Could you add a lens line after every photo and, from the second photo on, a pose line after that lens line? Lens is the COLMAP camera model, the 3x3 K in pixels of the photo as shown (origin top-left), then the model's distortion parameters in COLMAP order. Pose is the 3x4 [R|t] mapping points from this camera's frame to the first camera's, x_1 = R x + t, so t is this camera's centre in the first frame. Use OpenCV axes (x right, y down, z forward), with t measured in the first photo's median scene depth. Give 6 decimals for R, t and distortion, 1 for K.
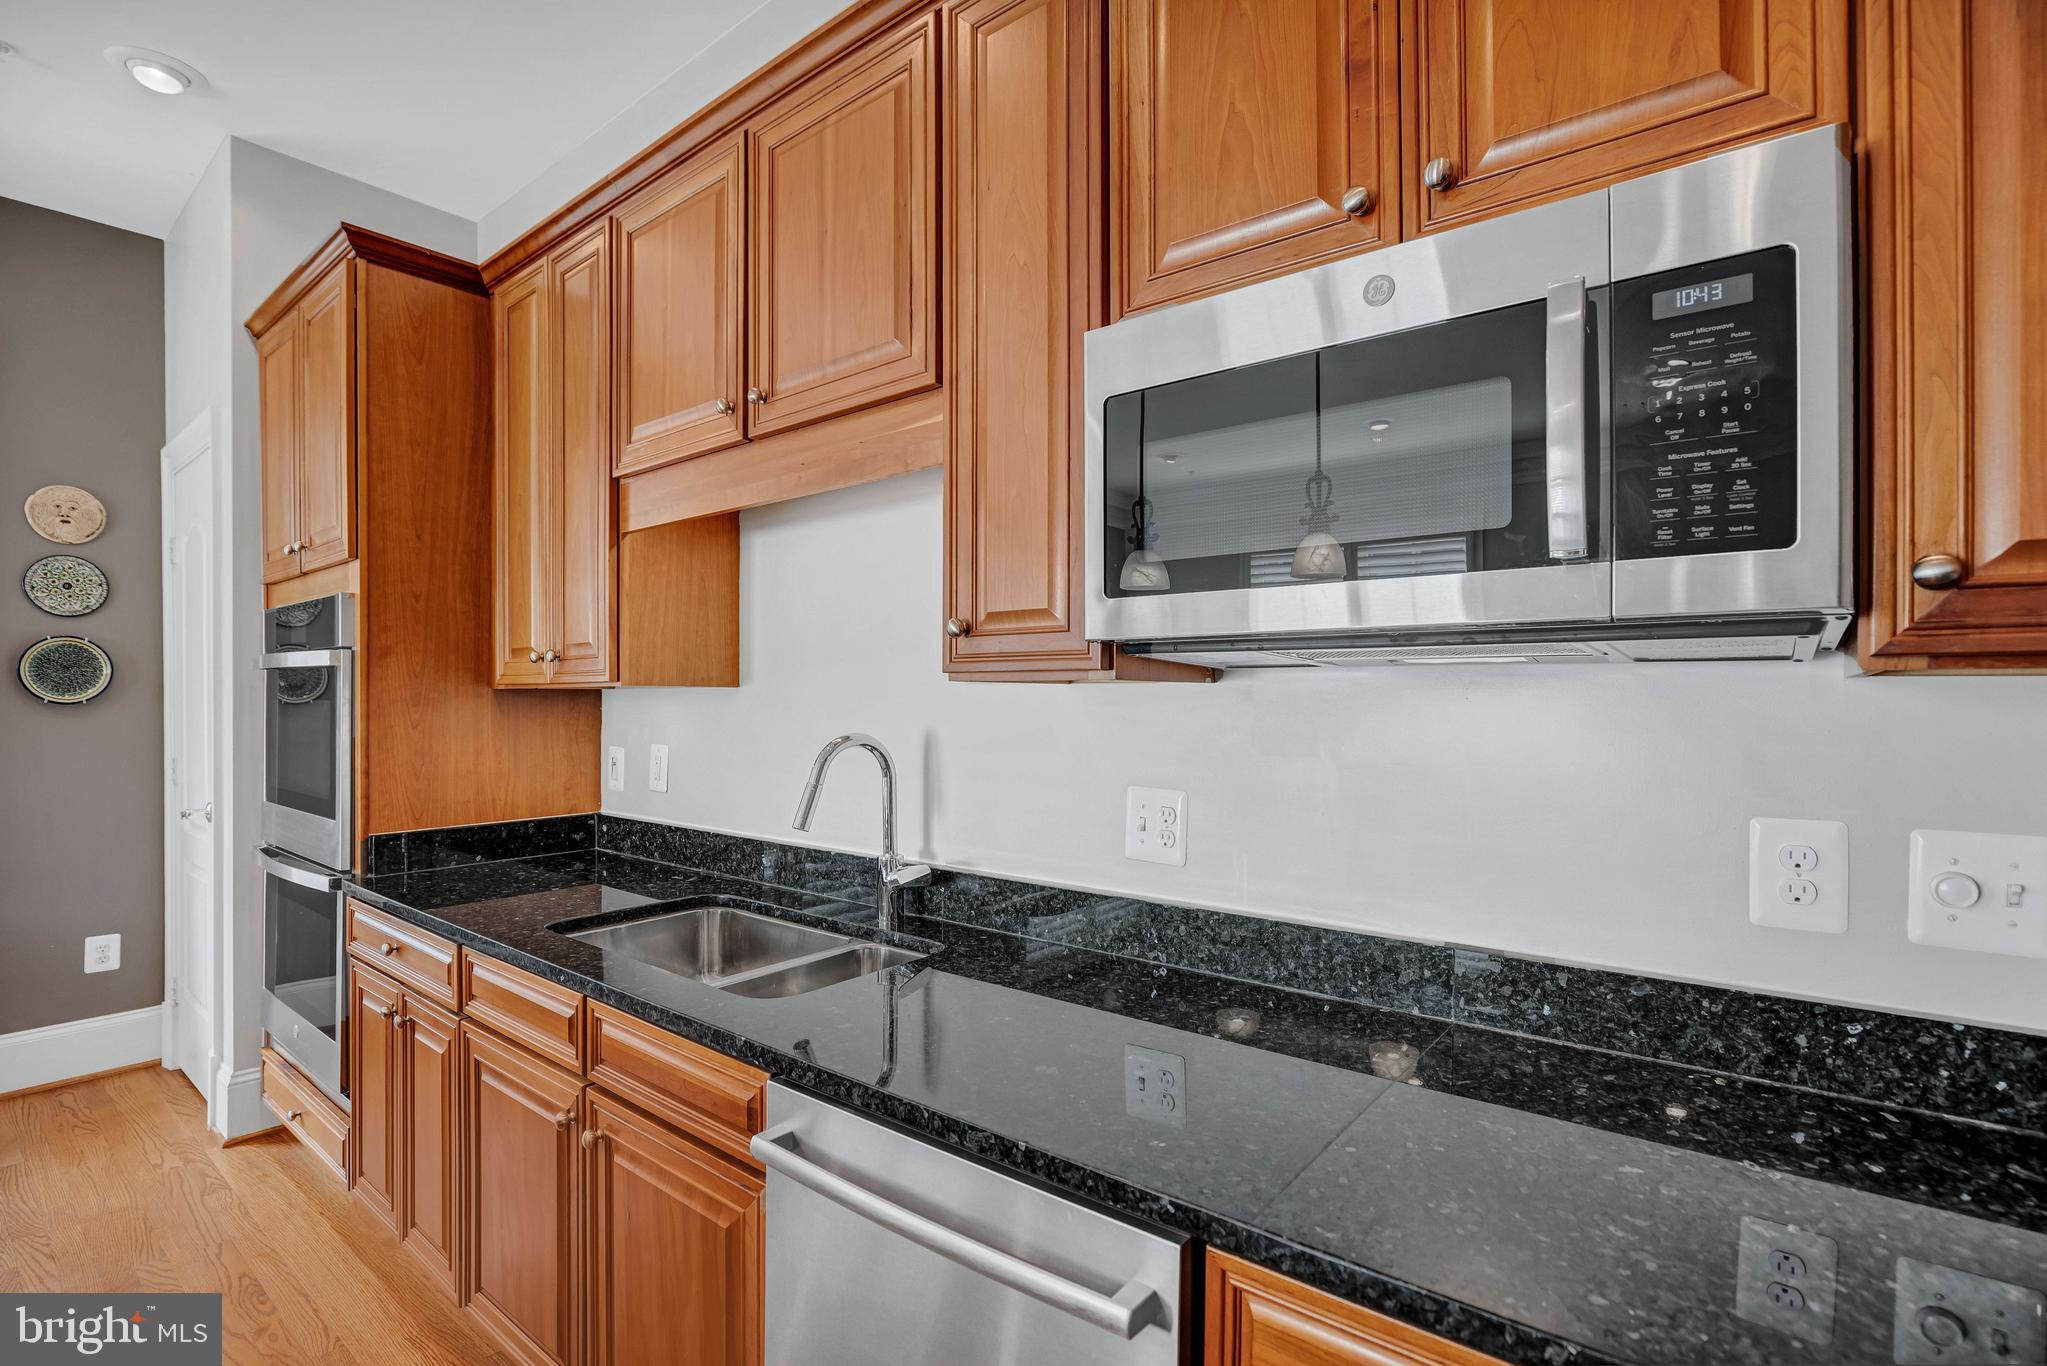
lens RADIAL K [[985.3, 0, 865.2], [0, 985.3, 710.3], [0, 0, 1]] dist [-0.019914, -0.000076]
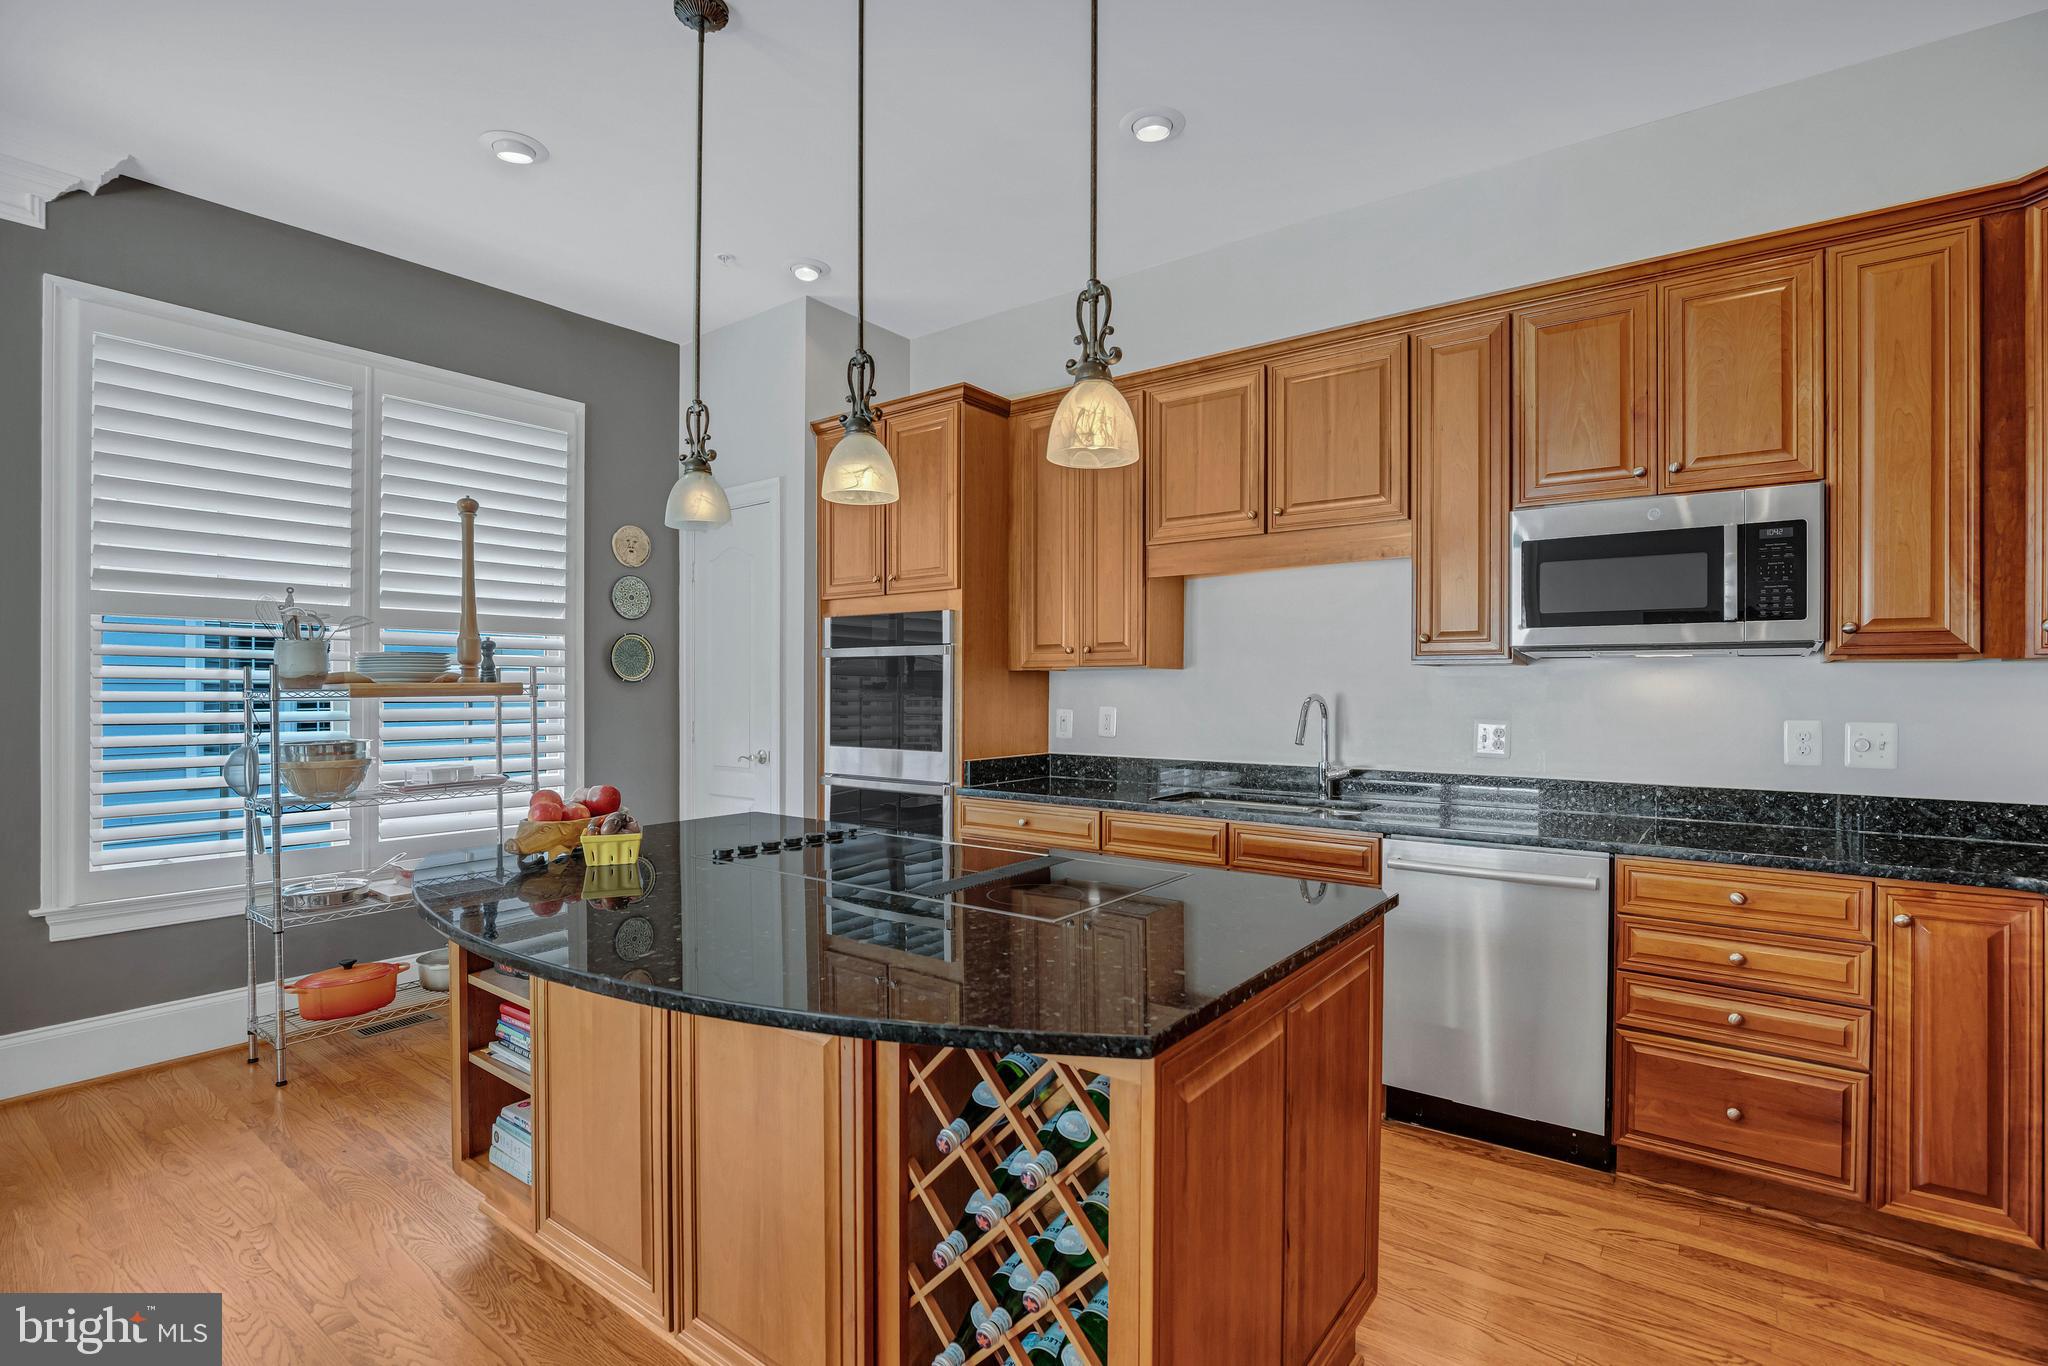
lens RADIAL K [[983.4, 0, 964.1], [0, 983.4, 698.0], [0, 0, 1]] dist [-0.002130, -0.012835]
pose [[0.997157, -0.001420, 0.075335, -1.331426], [0.001528, 0.999998, -0.001377, 0.055286], [-0.075333, 0.001488, 0.997157, -1.294591]]
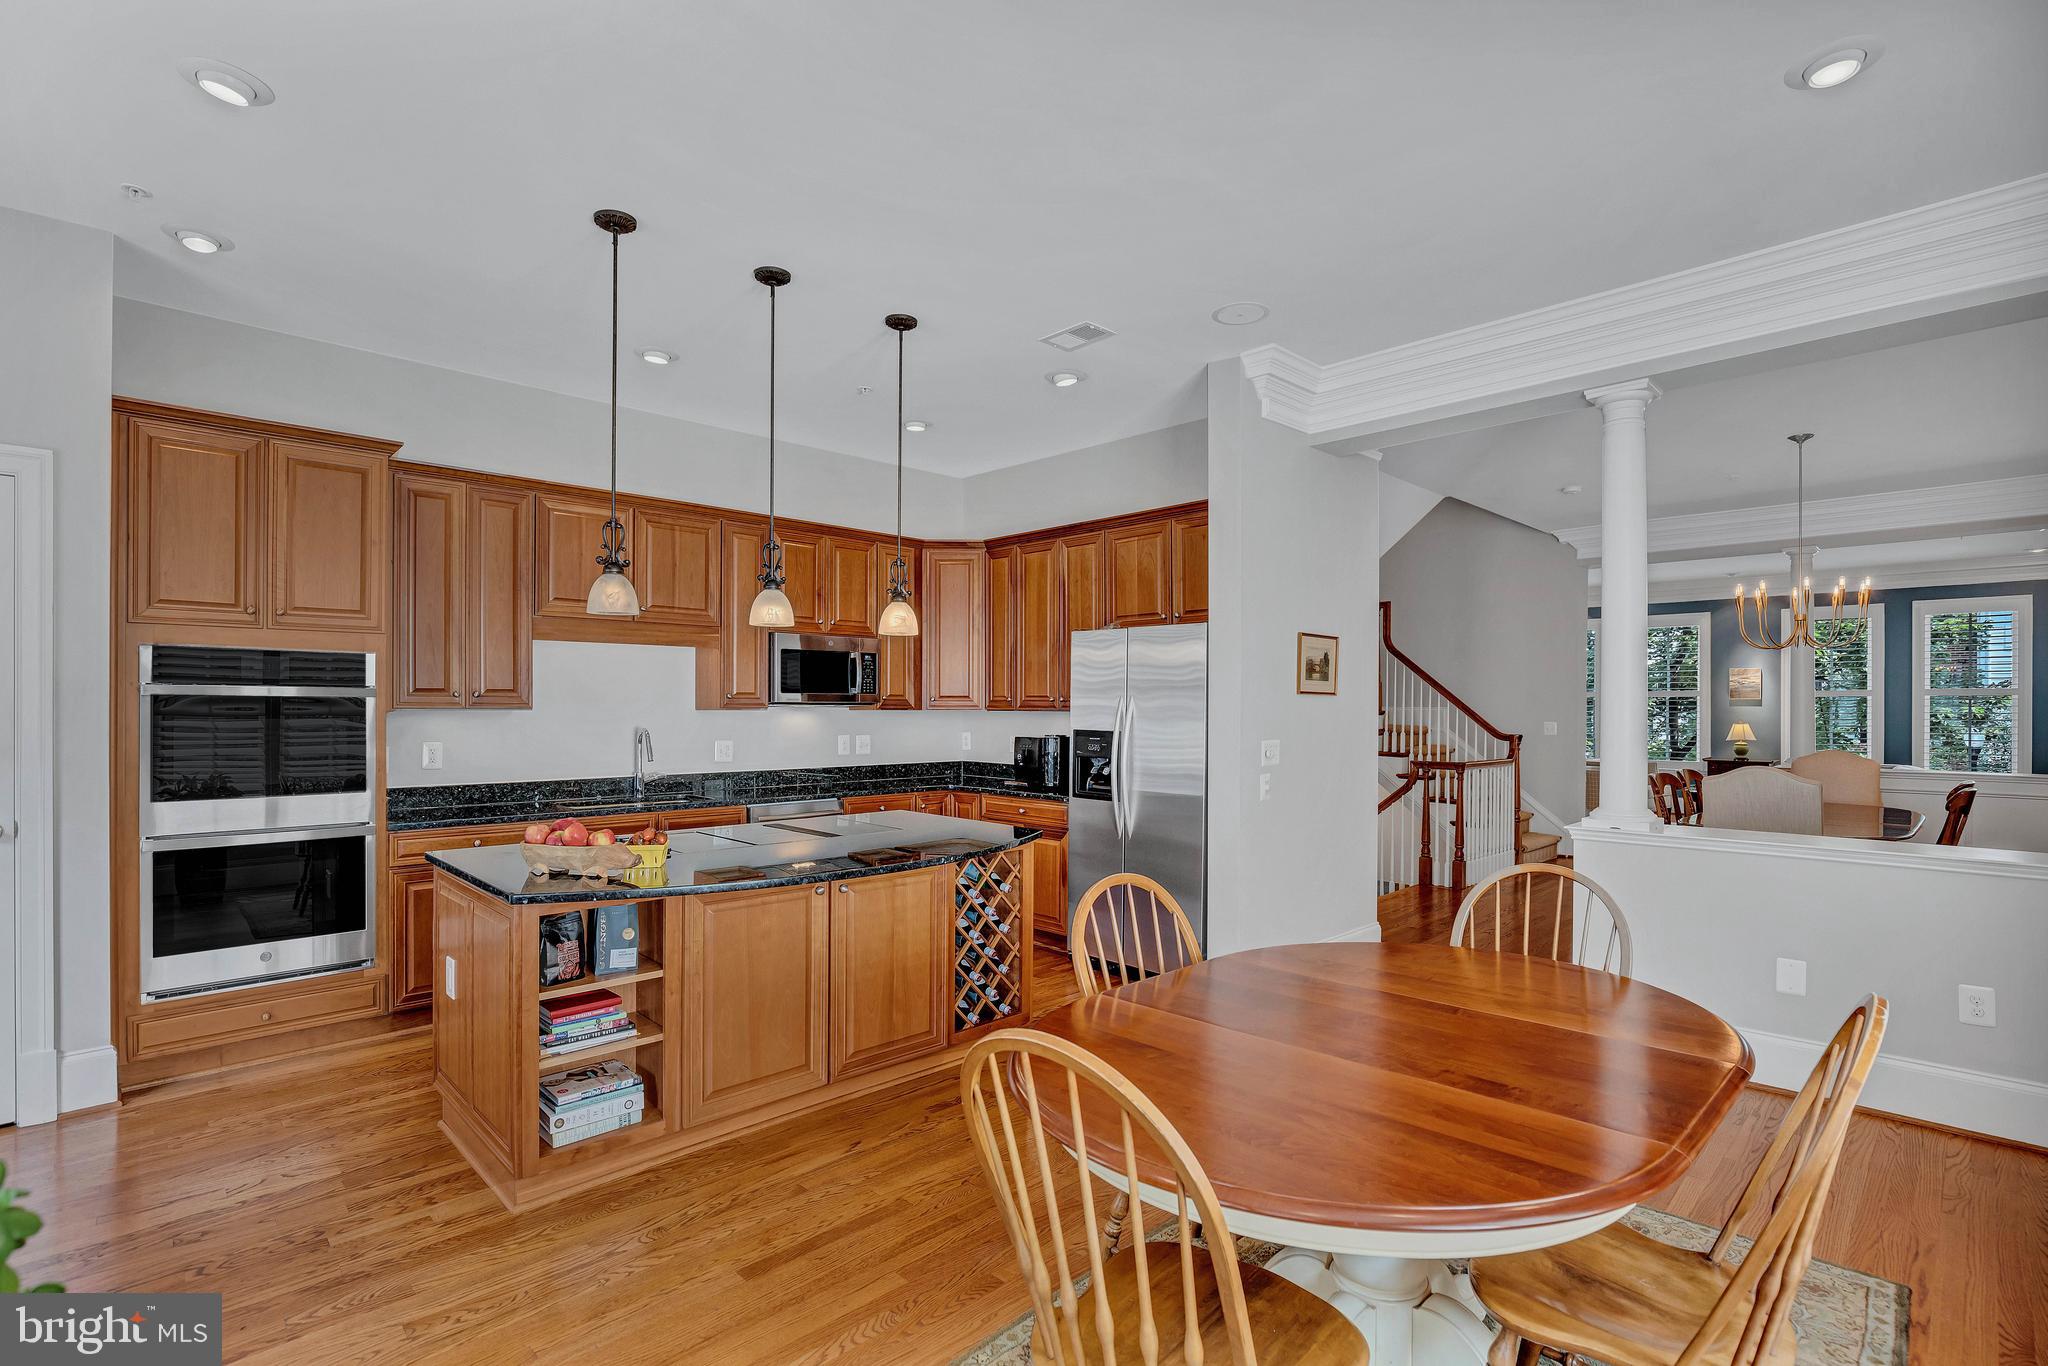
lens RADIAL K [[944.8, 0, 1007.2], [0, 944.8, 702.7], [0, 0, 1]] dist [-0.018980, -0.005546]
pose [[0.076467, 0.001373, 0.997071, -4.305032], [0.010462, 0.999943, -0.002179, -0.050349], [-0.997017, 0.010598, 0.076449, -0.409605]]
